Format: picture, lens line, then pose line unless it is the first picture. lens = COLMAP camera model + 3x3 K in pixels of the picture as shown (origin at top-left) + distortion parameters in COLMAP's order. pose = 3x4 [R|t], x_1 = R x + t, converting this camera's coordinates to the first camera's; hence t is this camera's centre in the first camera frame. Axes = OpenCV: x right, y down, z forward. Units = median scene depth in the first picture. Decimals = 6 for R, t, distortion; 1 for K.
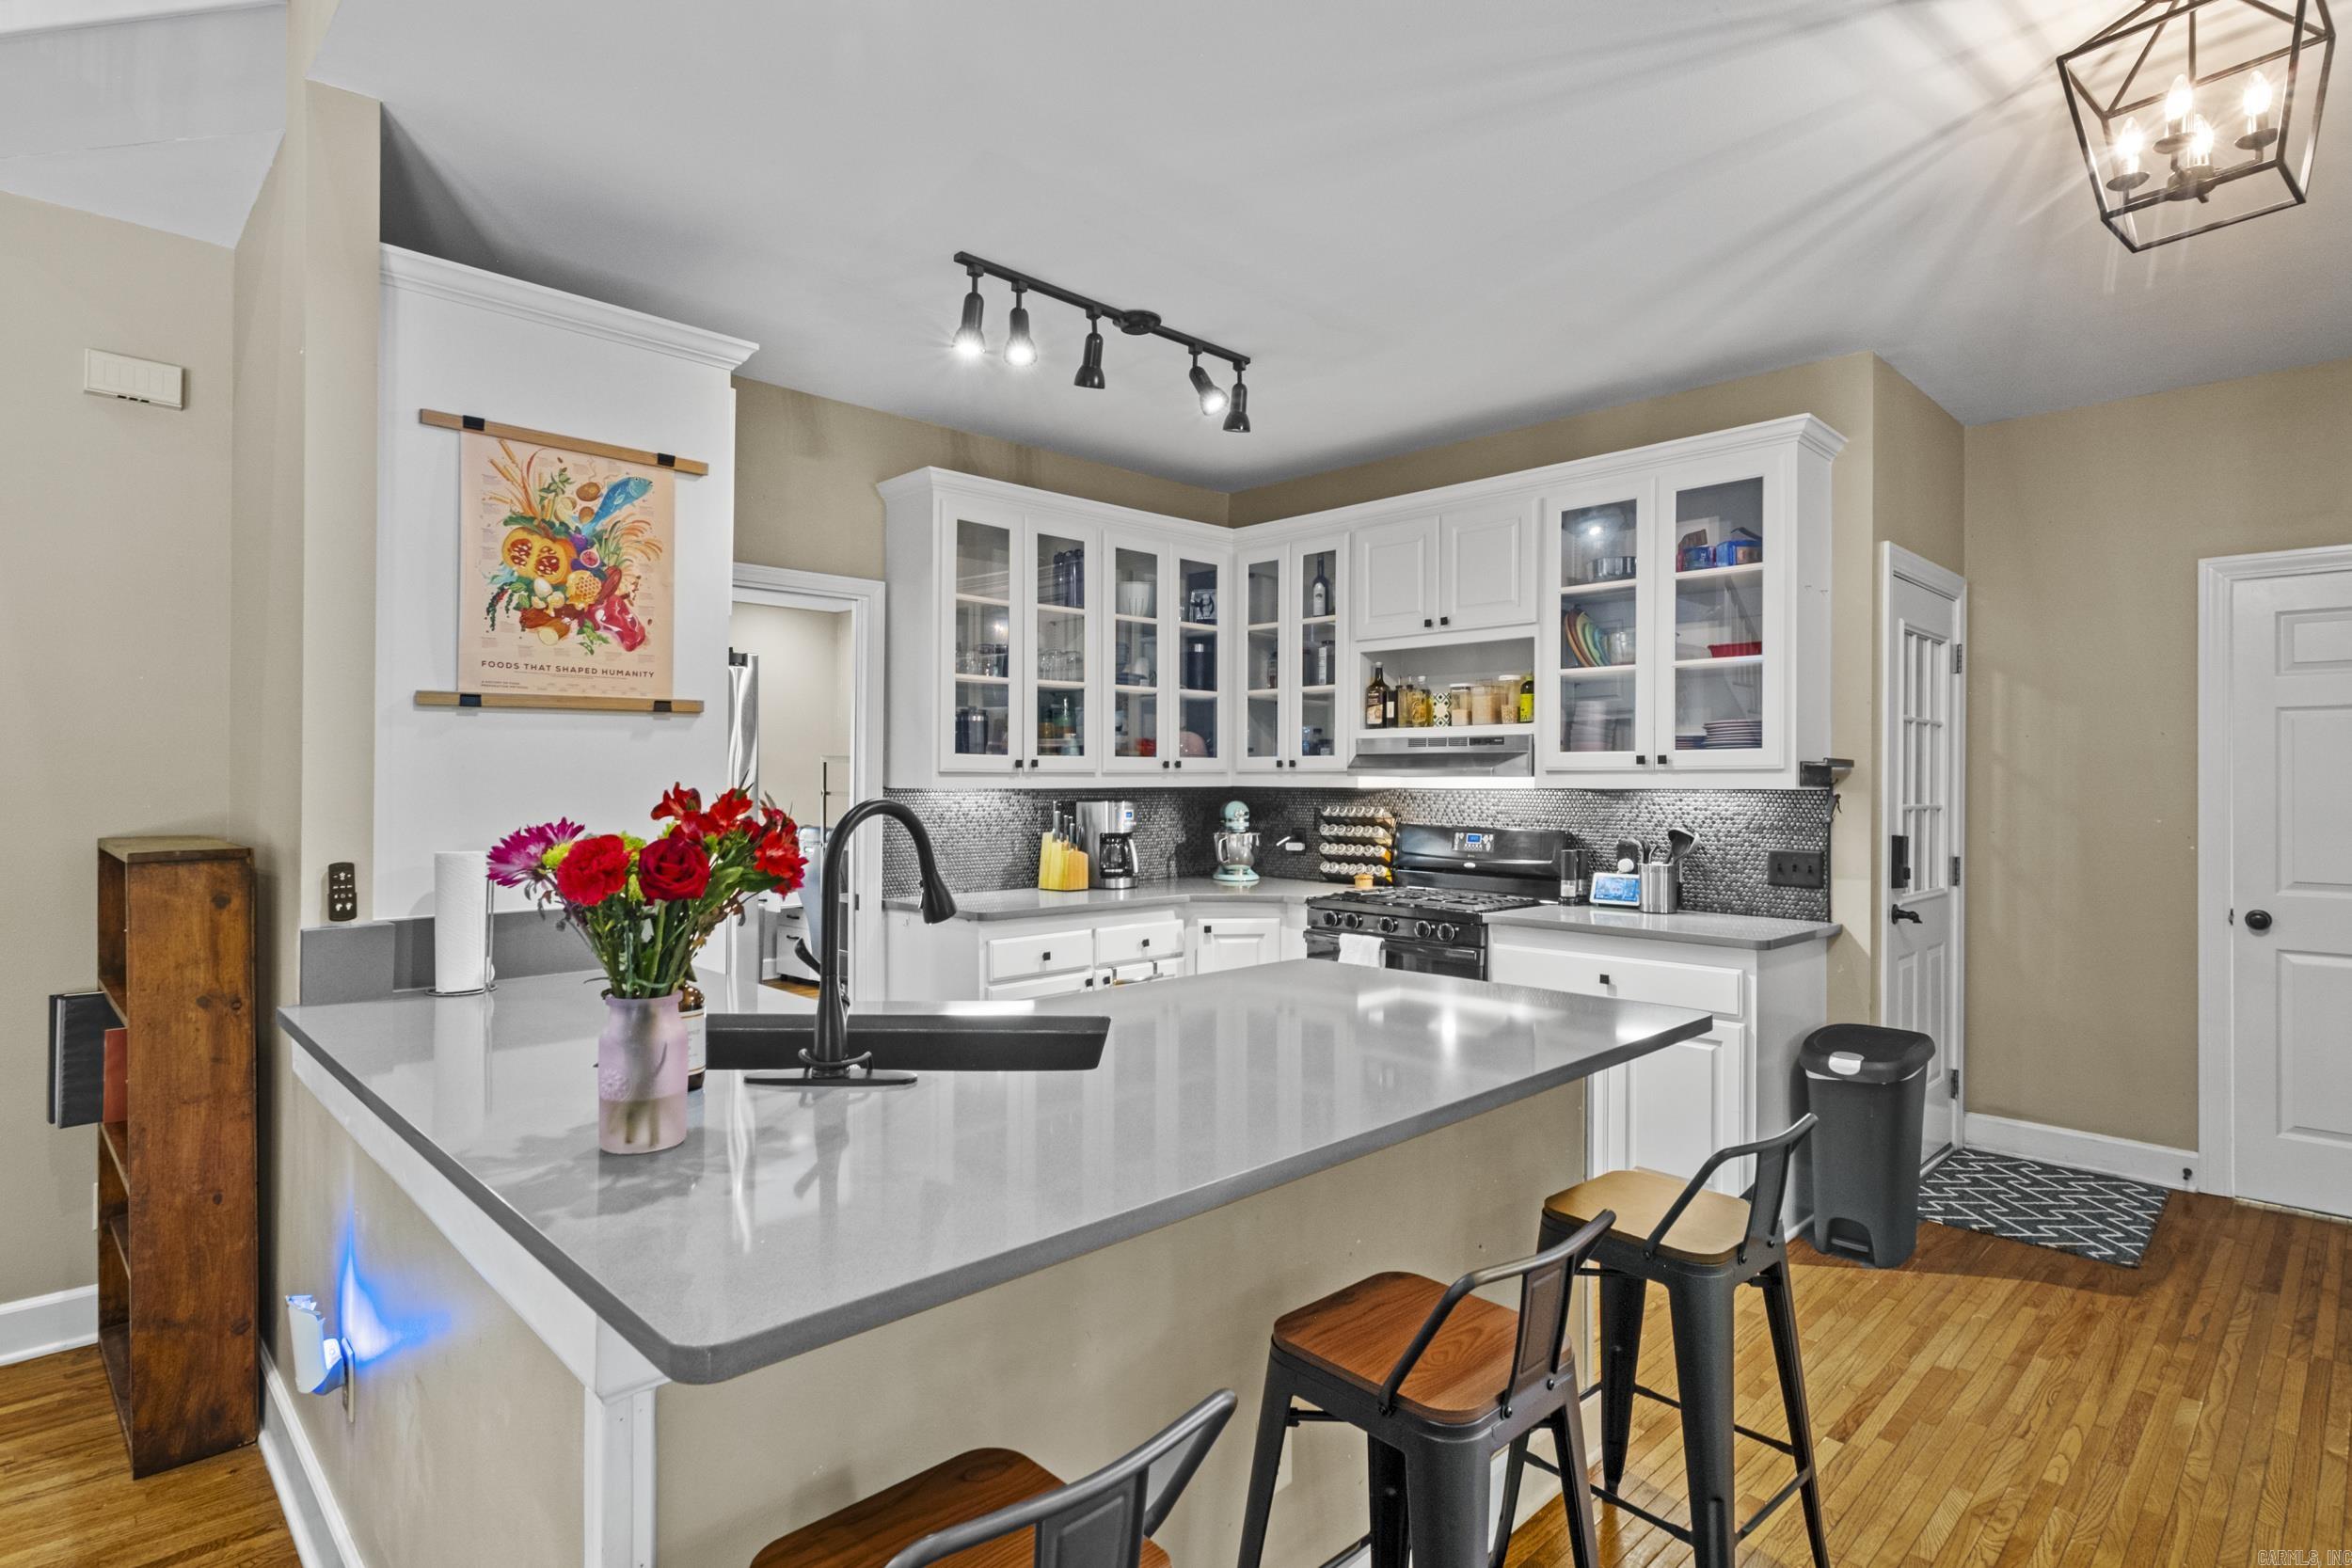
lens RADIAL K [[1198.6, 0, 1159.6], [0, 1198.6, 775.5], [0, 0, 1]] dist [0.000496, 0.002440]
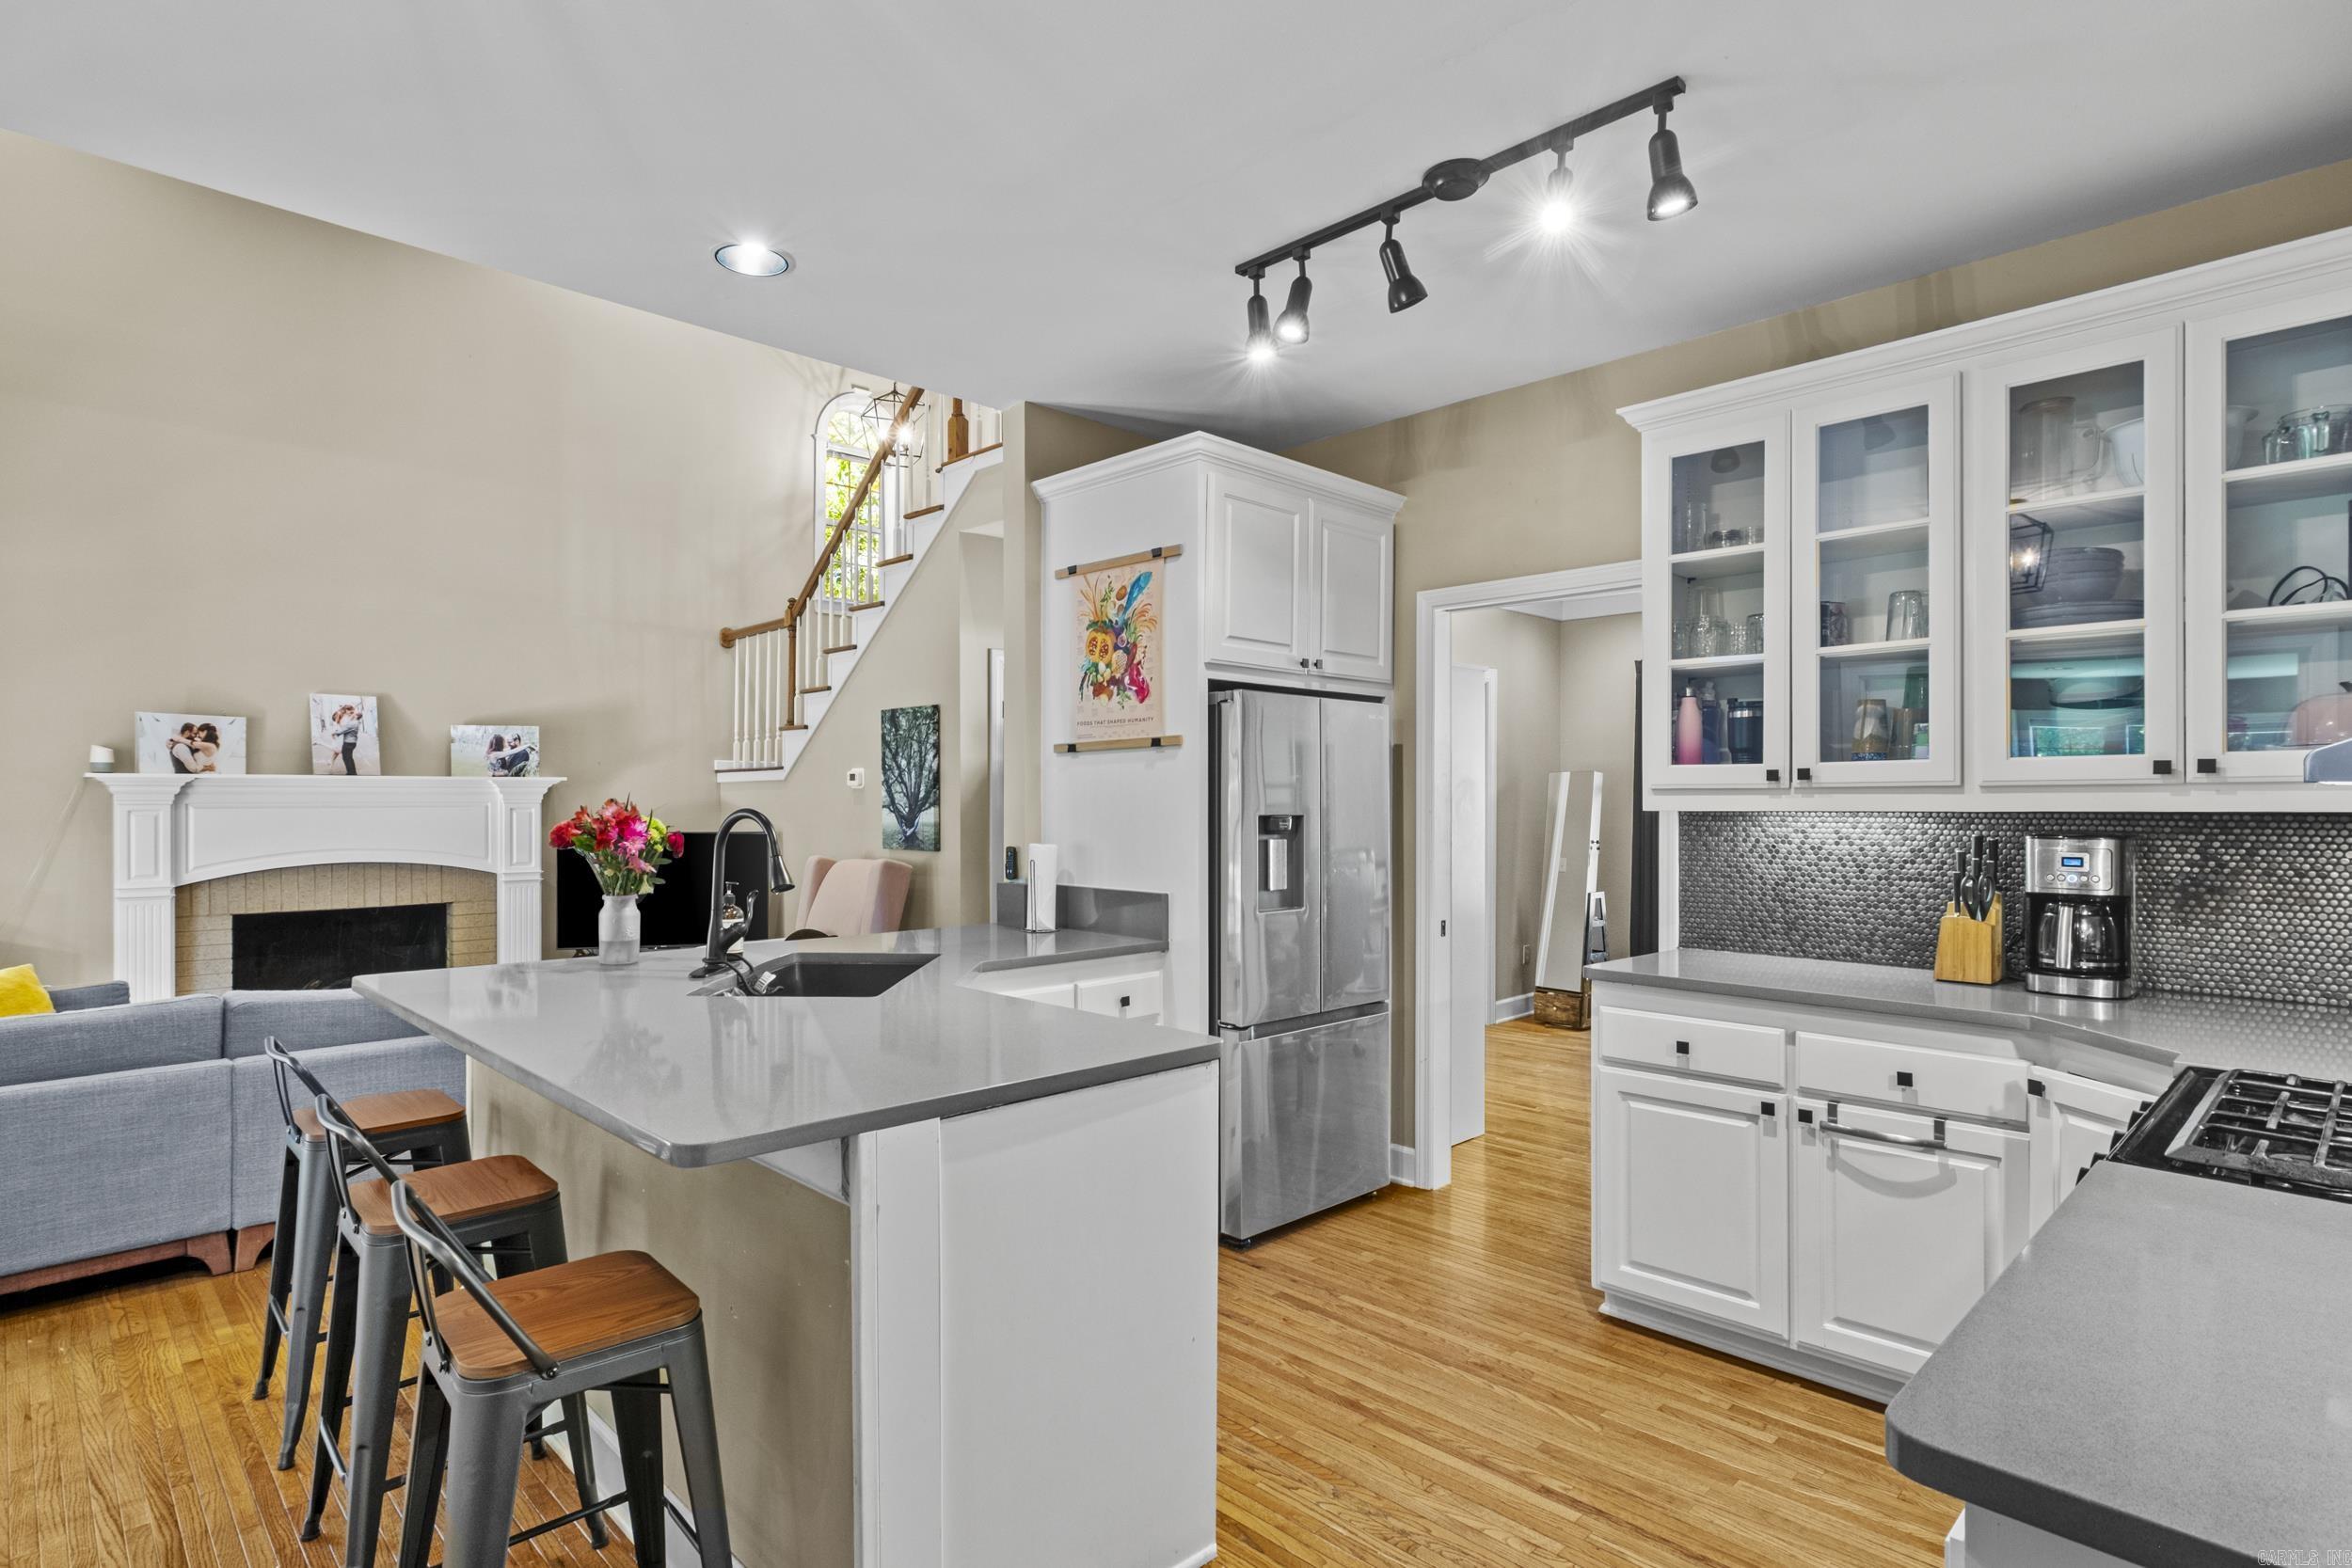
lens RADIAL K [[1198.6, 0, 1155.6], [0, 1198.6, 801.7], [0, 0, 1]] dist [0.000496, 0.002440]
pose [[0.000741, -0.002098, -0.999998, 0.811663], [0.002827, 0.999994, -0.002096, 0.008644], [0.999996, -0.002826, 0.000747, 0.913850]]
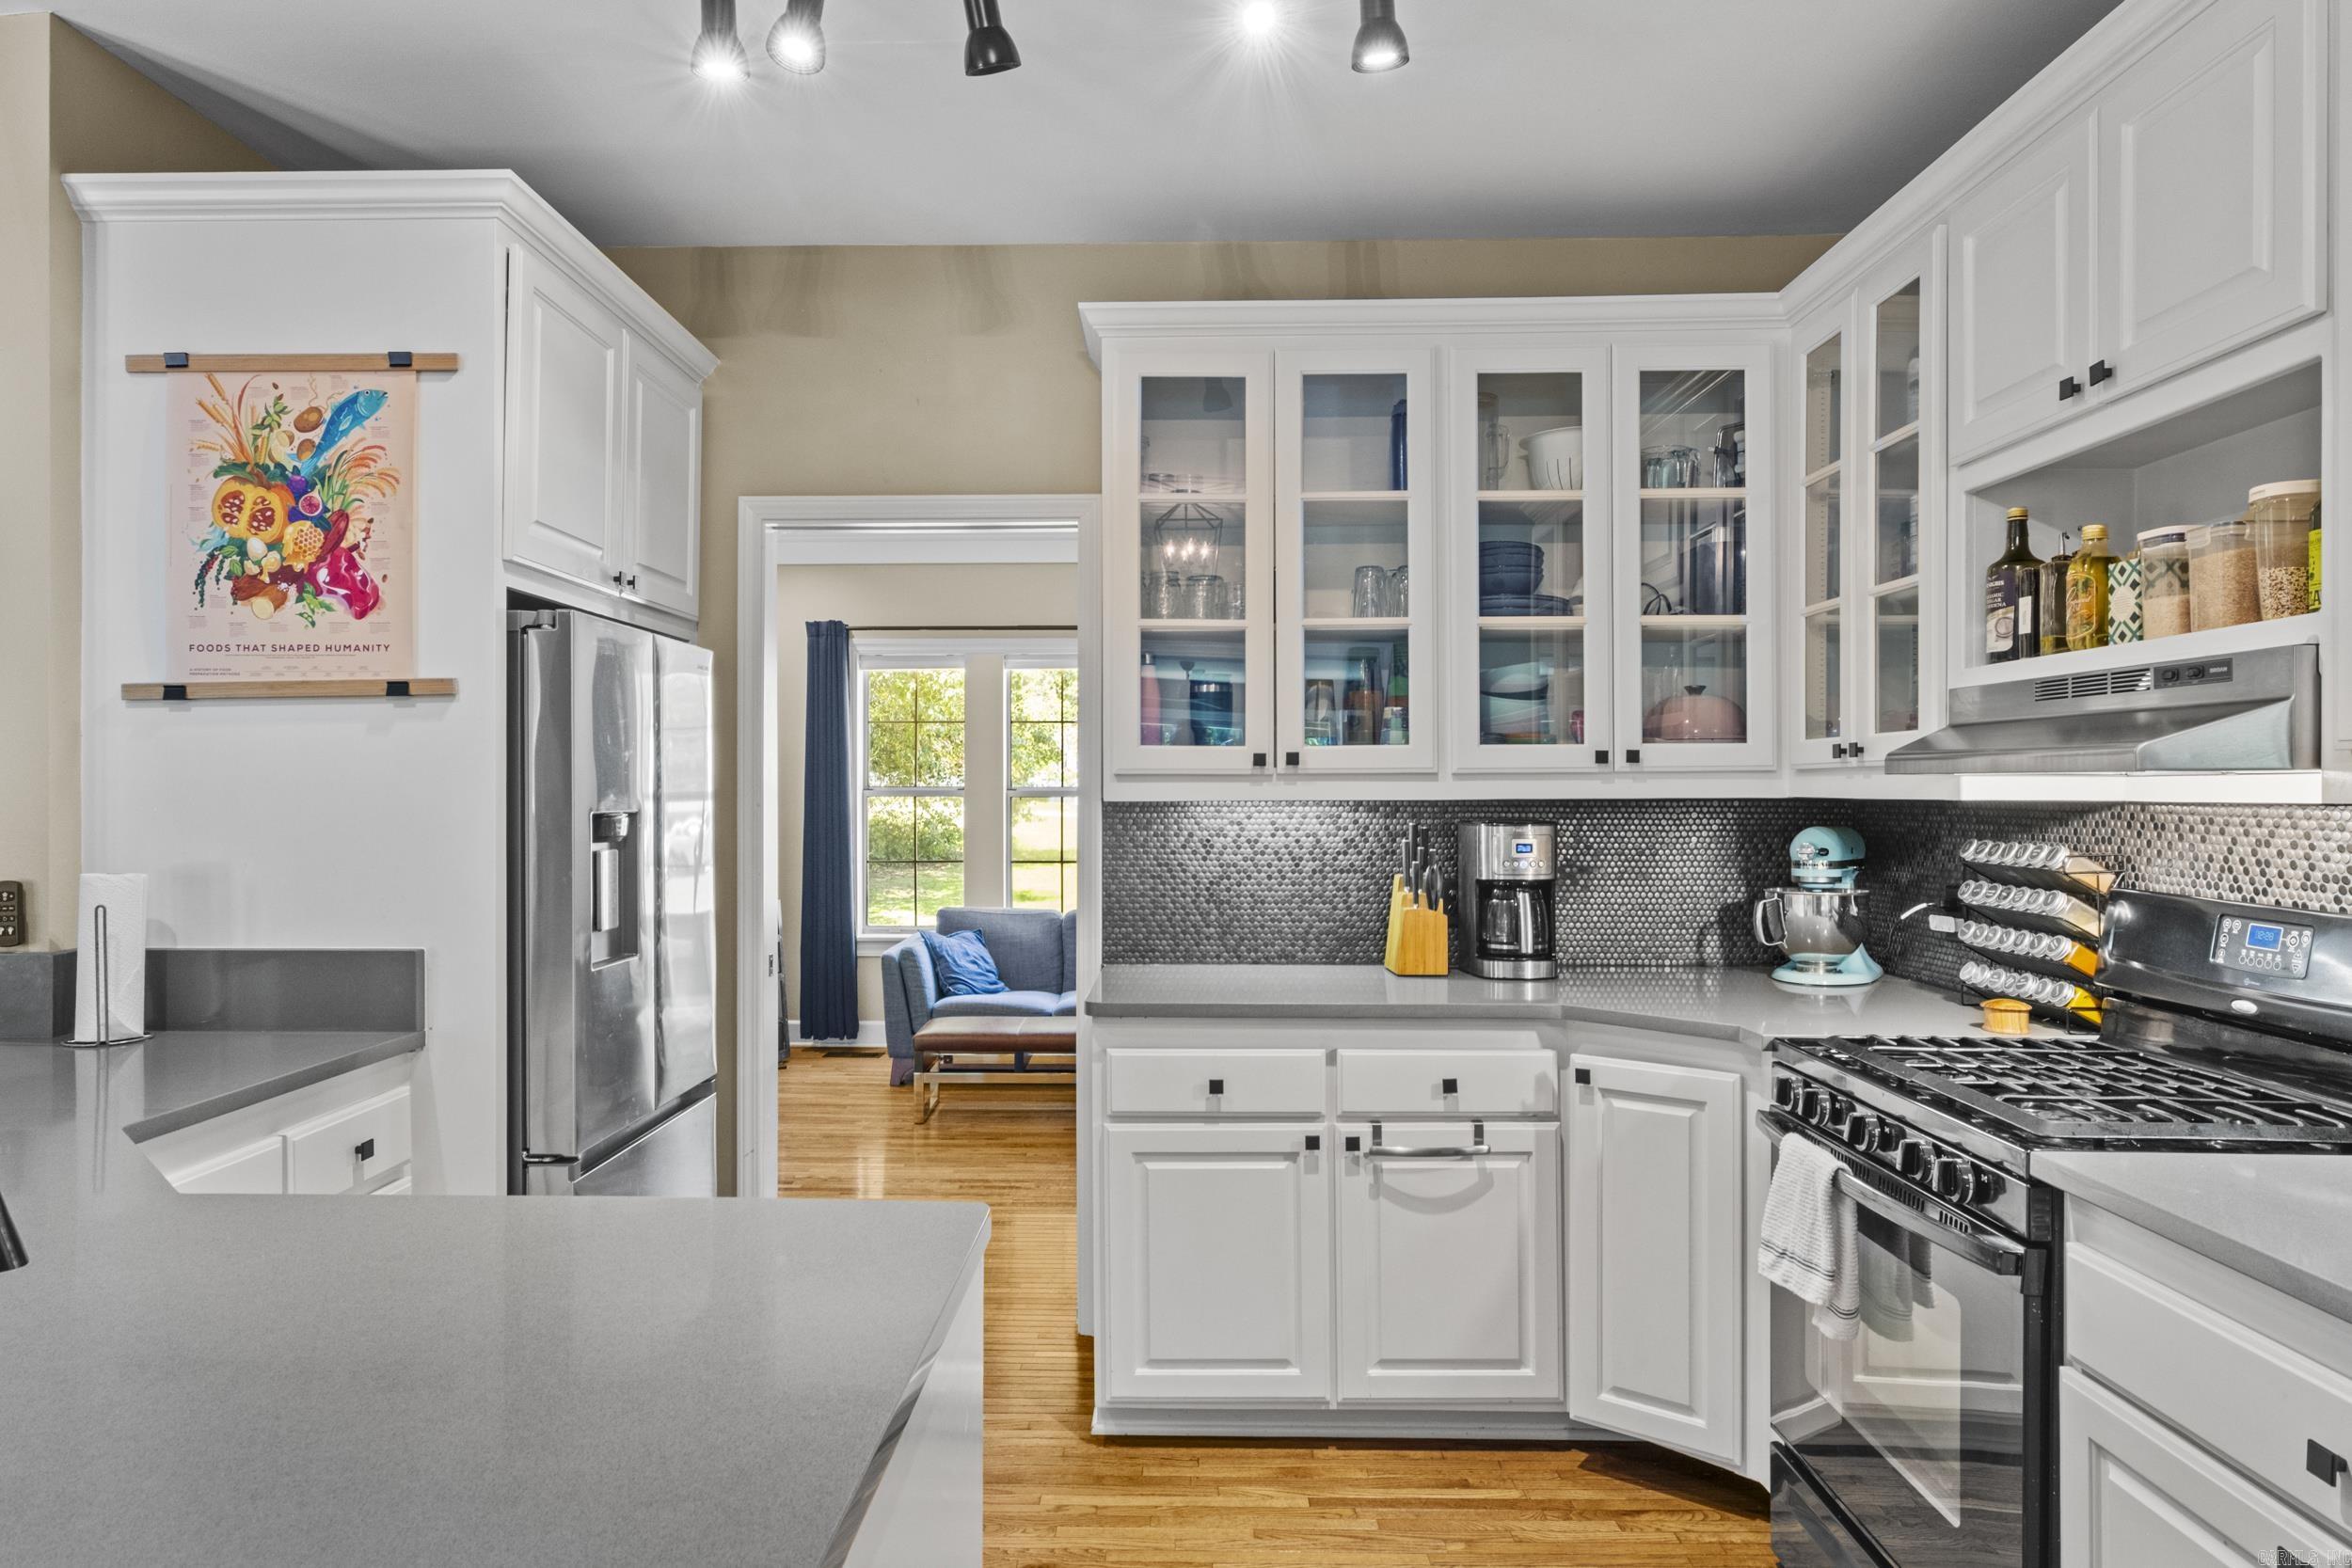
lens RADIAL K [[1388.0, 0, 1156.5], [0, 1388.0, 784.2], [0, 0, 1]] dist [-0.010918, 0.008803]
pose [[0.703301, -0.006251, -0.710864, 0.488312], [0.005551, 0.999979, -0.003302, 0.006813], [0.710870, -0.001623, 0.703321, 0.666778]]
